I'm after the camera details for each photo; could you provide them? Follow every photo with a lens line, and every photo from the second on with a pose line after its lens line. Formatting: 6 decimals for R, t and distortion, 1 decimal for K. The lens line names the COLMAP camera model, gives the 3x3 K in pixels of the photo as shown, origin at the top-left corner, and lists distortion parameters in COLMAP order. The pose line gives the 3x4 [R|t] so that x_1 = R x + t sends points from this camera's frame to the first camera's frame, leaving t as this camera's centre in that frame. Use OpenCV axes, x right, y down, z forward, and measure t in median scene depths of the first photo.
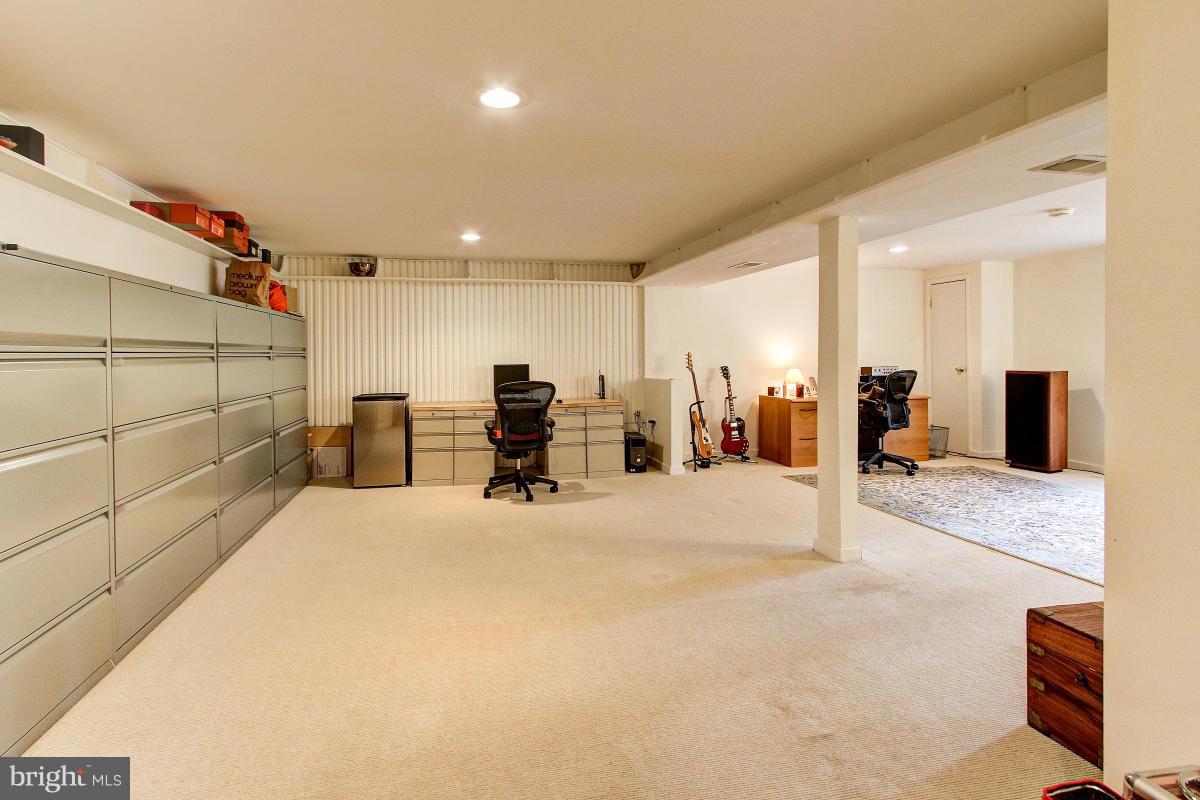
lens RADIAL K [[614.9, 0, 582.4], [0, 614.9, 352.3], [0, 0, 1]] dist [0.000486, 0.000435]
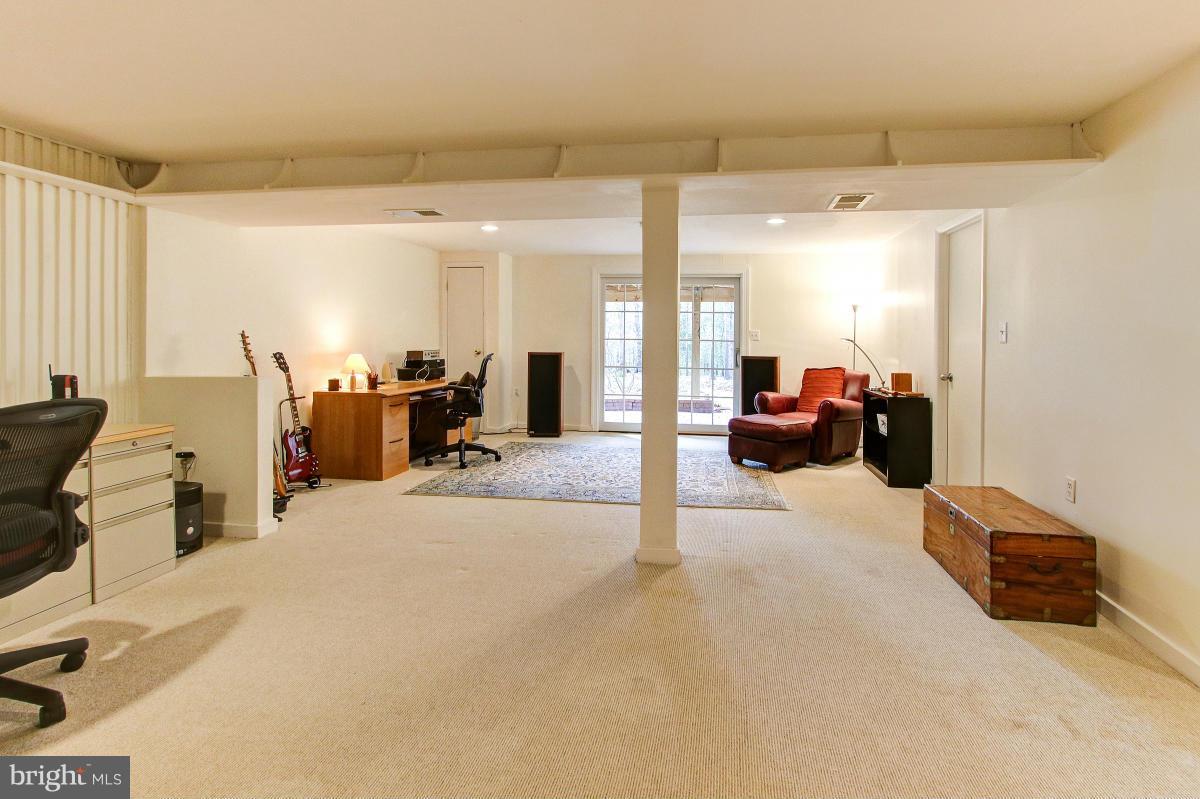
lens RADIAL K [[580.5, 0, 600.9], [0, 580.5, 341.9], [0, 0, 1]] dist [0.003008, 0.000095]
pose [[0.338972, 0.001280, 0.940796, -0.250644], [-0.011547, 0.999929, 0.002800, 0.005462], [-0.940726, -0.011813, 0.338962, 0.466770]]
